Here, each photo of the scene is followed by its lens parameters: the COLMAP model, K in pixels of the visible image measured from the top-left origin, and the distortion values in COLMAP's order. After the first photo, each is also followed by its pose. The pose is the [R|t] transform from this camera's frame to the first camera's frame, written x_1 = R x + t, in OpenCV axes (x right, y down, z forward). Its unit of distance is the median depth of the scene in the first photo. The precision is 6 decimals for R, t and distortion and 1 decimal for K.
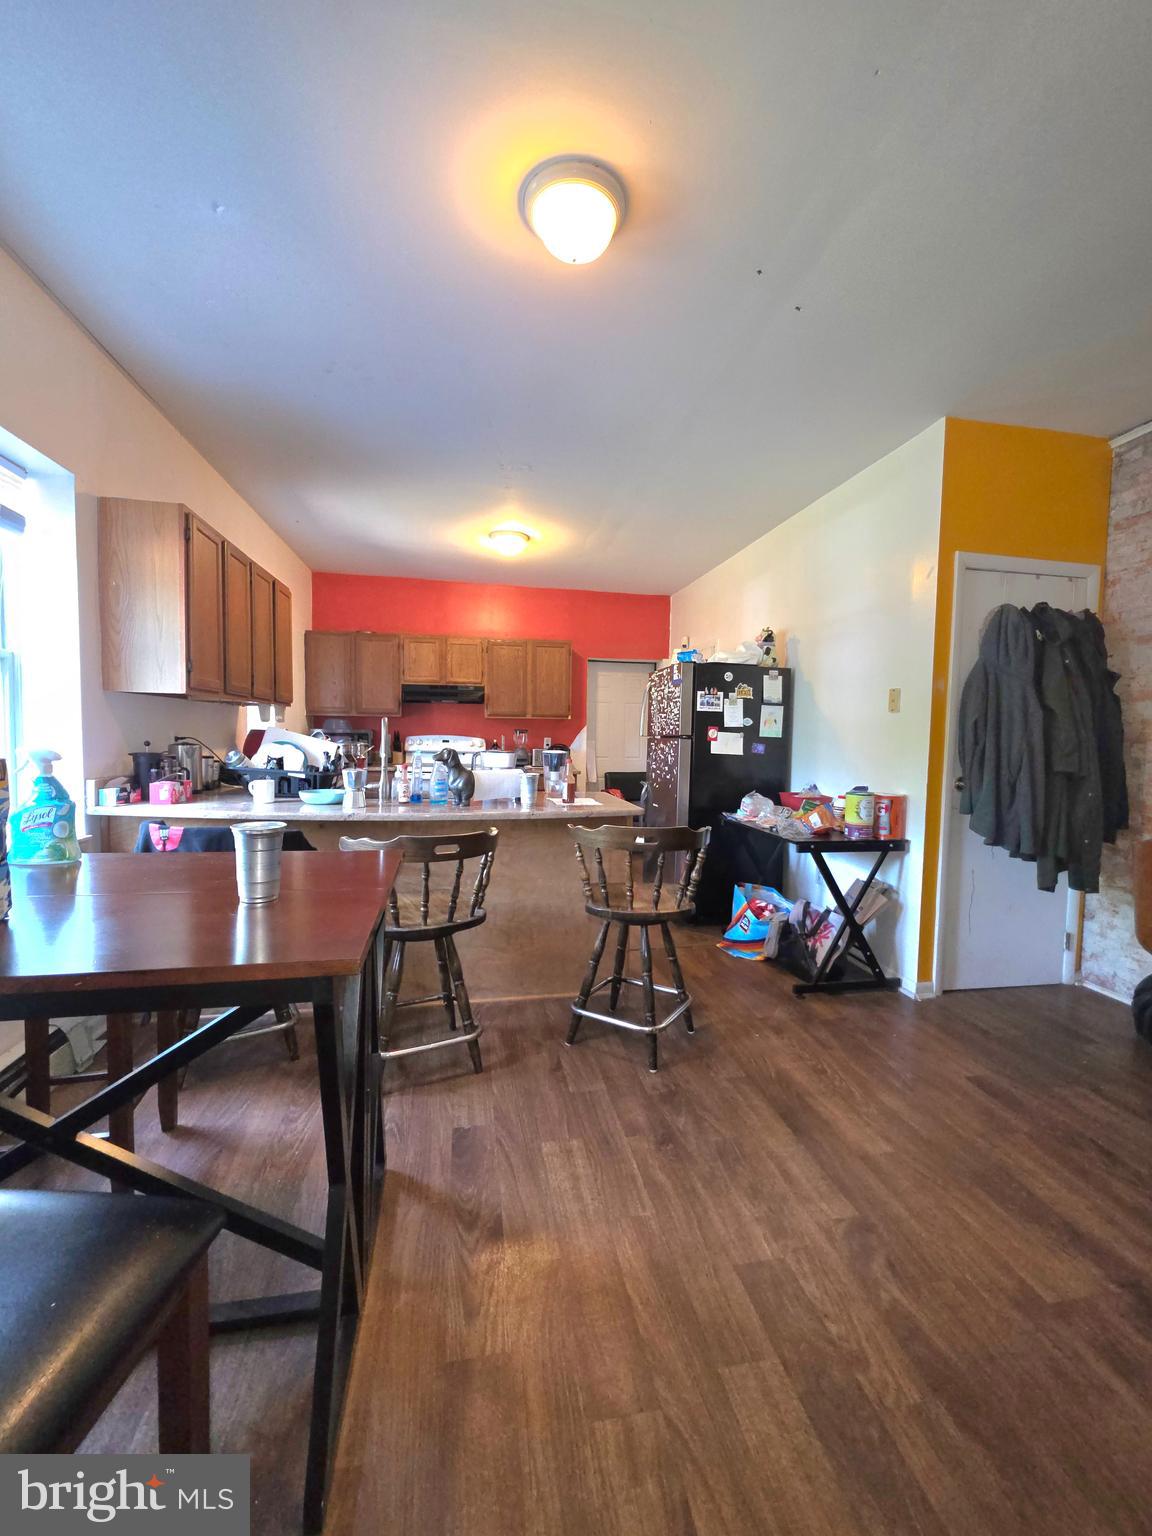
lens RADIAL K [[613.1, 0, 582.2], [0, 613.1, 762.2], [0, 0, 1]] dist [-0.000307, 0.000166]
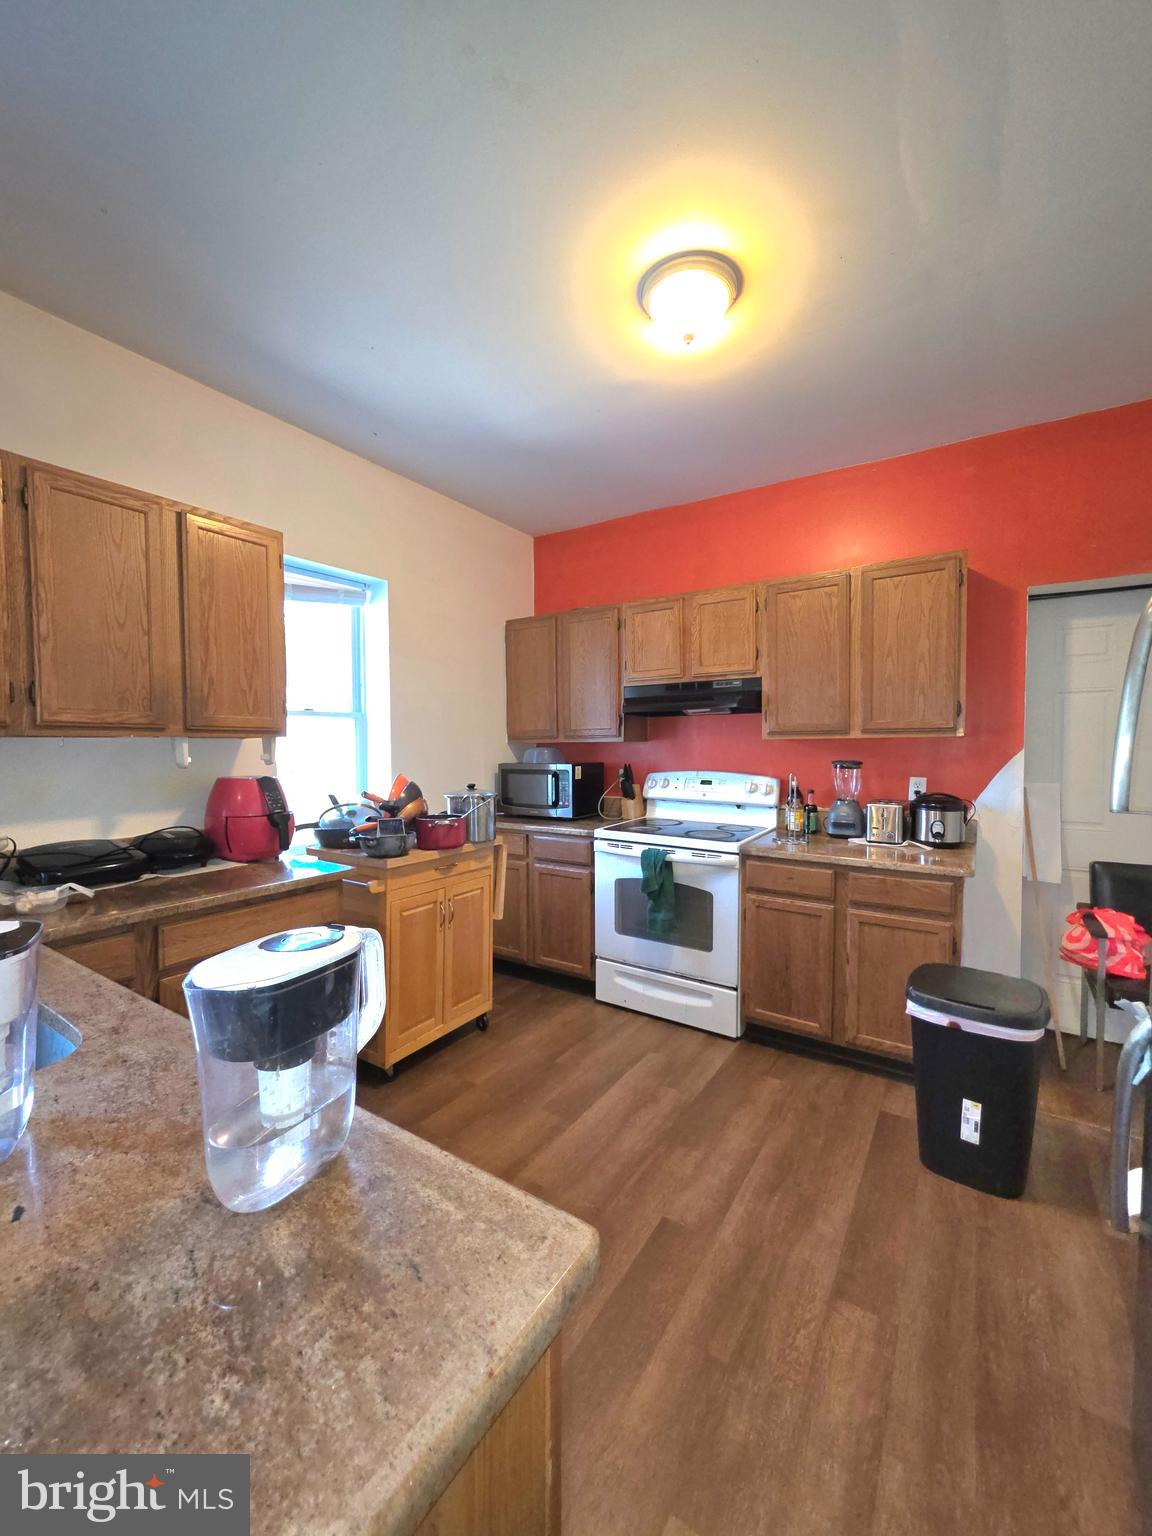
lens RADIAL K [[613.1, 0, 582.2], [0, 613.1, 762.2], [0, 0, 1]] dist [-0.000307, 0.000166]
pose [[0.715783, -0.001534, -0.698321, 0.189648], [-0.016743, 0.999672, -0.019357, -0.089061], [0.698122, 0.025547, 0.715523, 1.149182]]
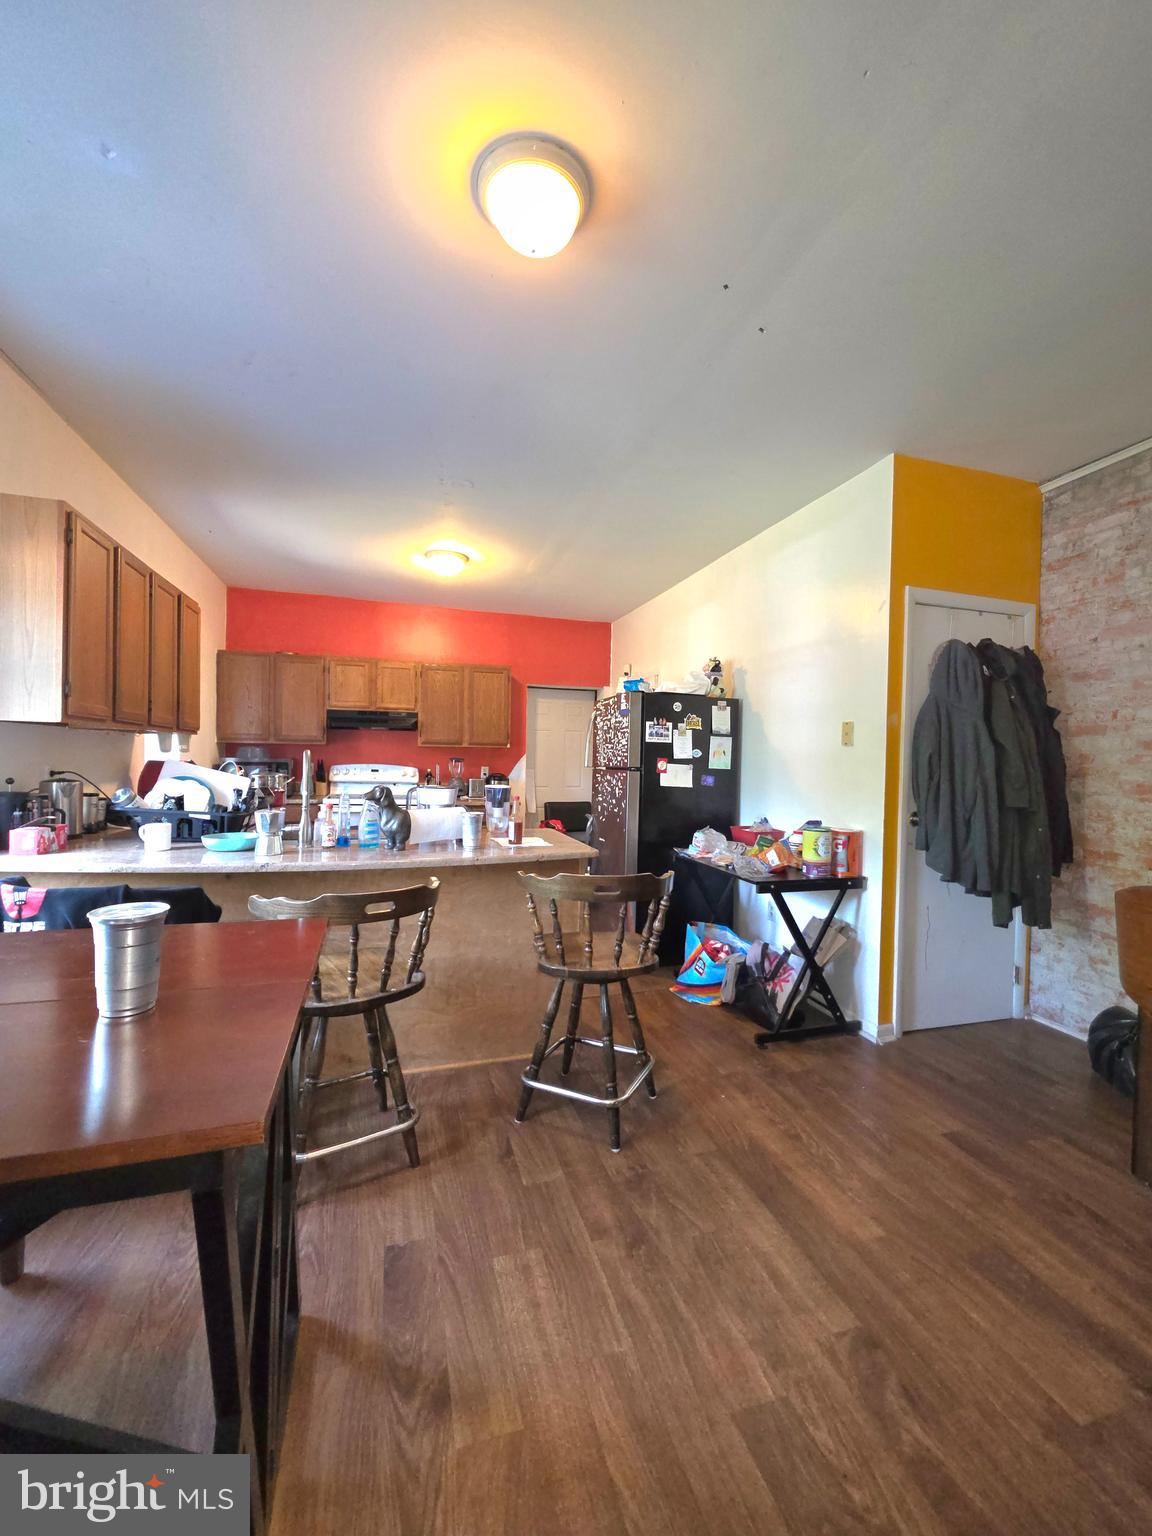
lens RADIAL K [[613.1, 0, 582.2], [0, 613.1, 762.2], [0, 0, 1]] dist [-0.000307, 0.000166]
pose [[0.993887, 0.000778, 0.110399, -0.025516], [0.003620, 0.999208, -0.039627, -0.019763], [-0.110343, 0.039785, 0.993097, 0.079985]]
